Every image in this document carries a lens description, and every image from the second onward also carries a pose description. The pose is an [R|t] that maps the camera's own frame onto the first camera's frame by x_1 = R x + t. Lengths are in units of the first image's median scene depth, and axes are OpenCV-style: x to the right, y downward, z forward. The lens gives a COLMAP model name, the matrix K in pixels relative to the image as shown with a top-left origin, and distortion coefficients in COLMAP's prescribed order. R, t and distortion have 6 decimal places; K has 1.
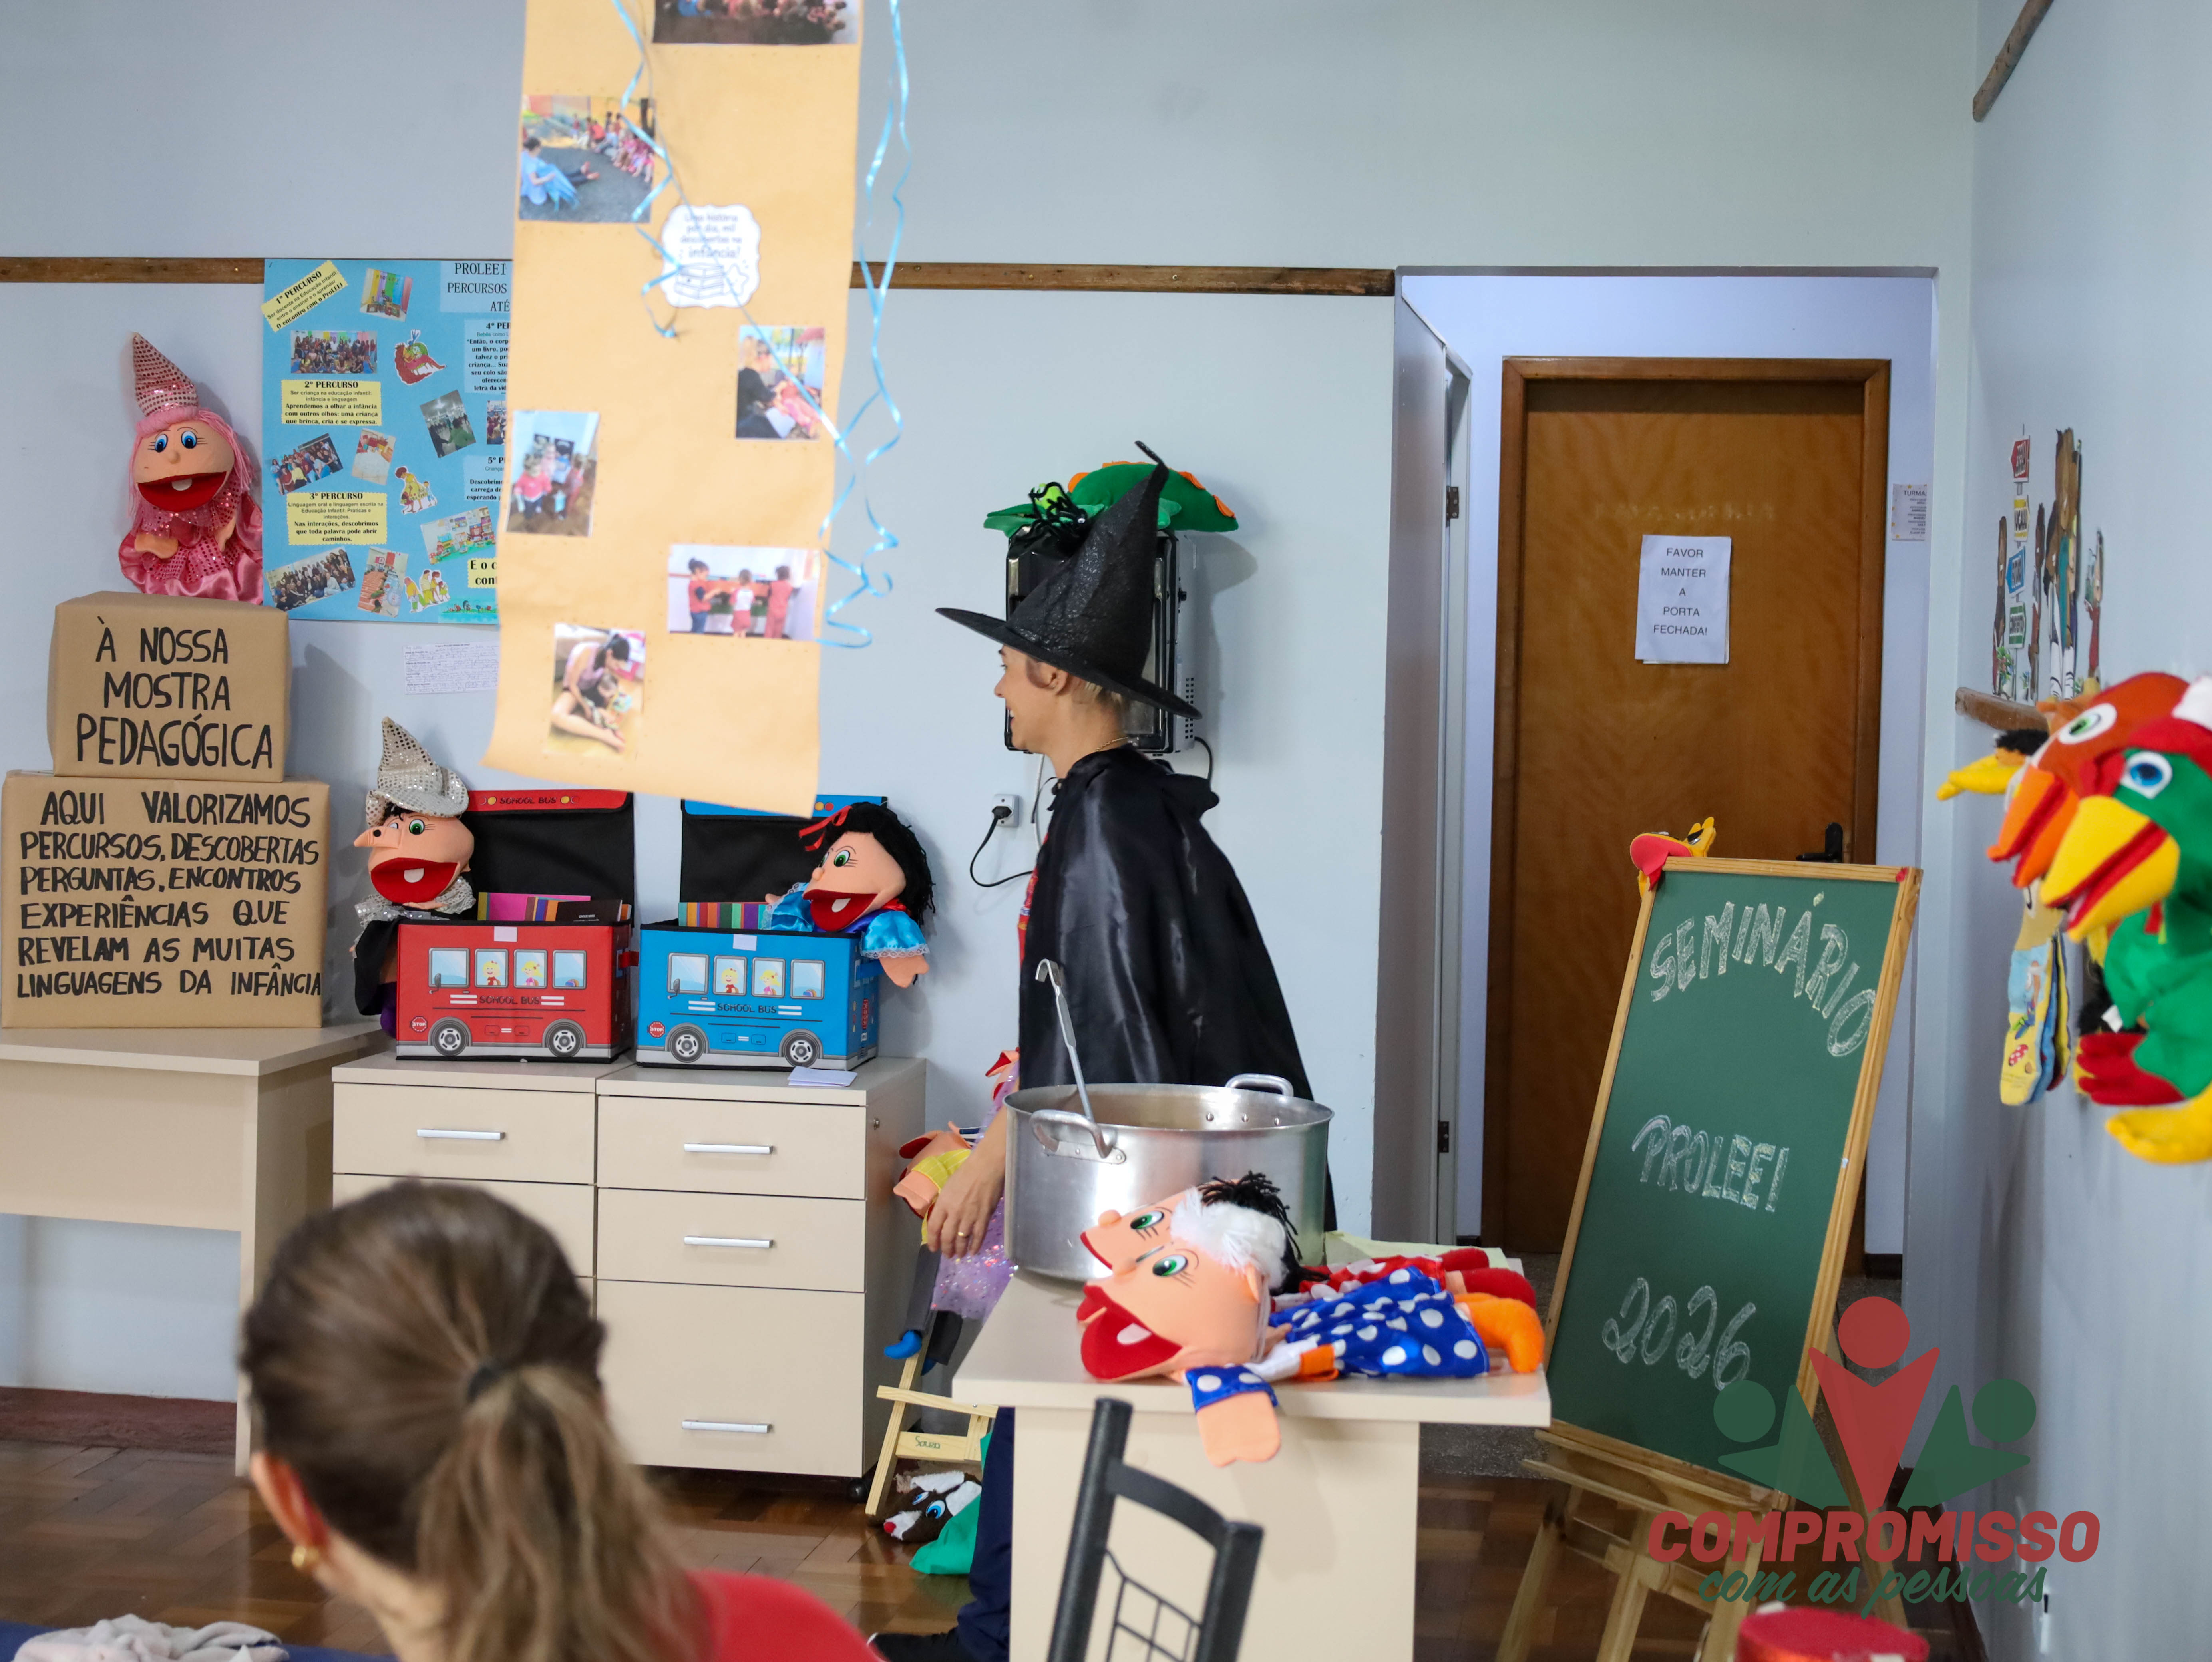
lens RADIAL K [[3460.8, 0, 1103.9], [0, 3460.8, 836.9], [0, 0, 1]] dist [0.039900, 0.000000]
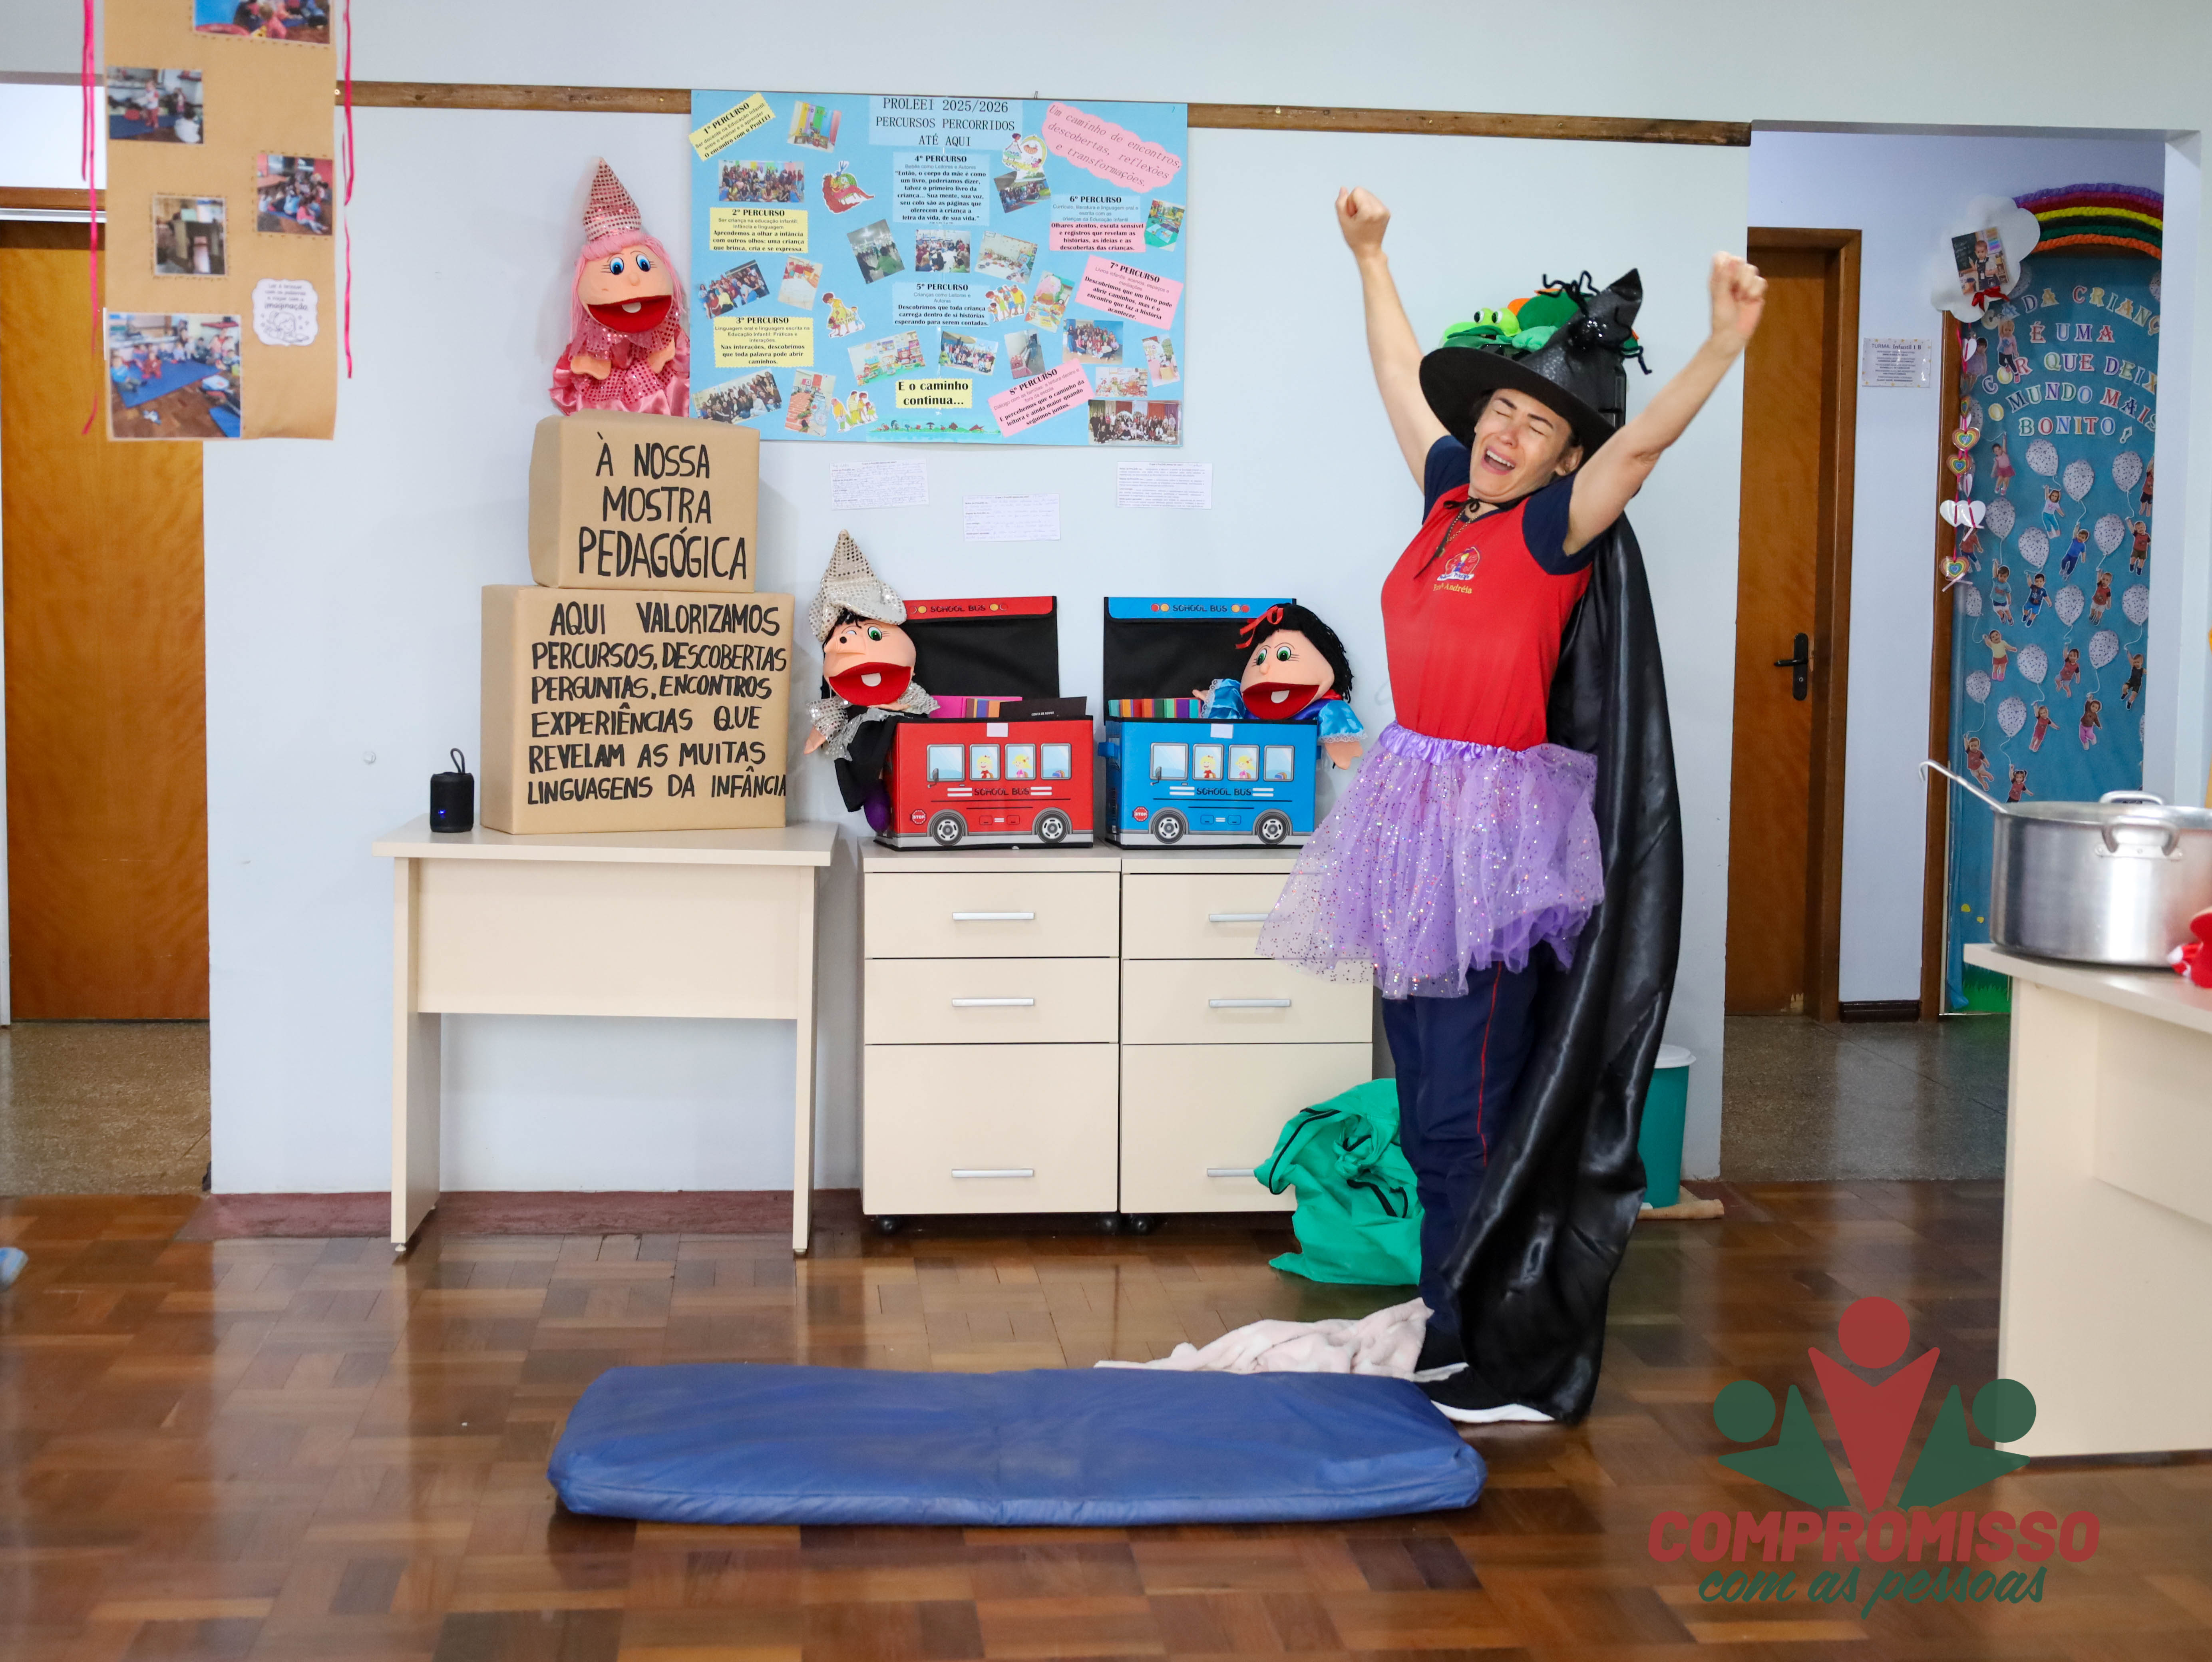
lens RADIAL K [[3177.5, 0, 1110.6], [0, 3177.5, 837.6], [0, 0, 1]] dist [0.000651, 0.000000]
pose [[0.962753, -0.034664, 0.268151, -0.391699], [0.025562, 0.998975, 0.037362, 0.024873], [-0.269171, -0.029116, 0.962652, 0.047171]]
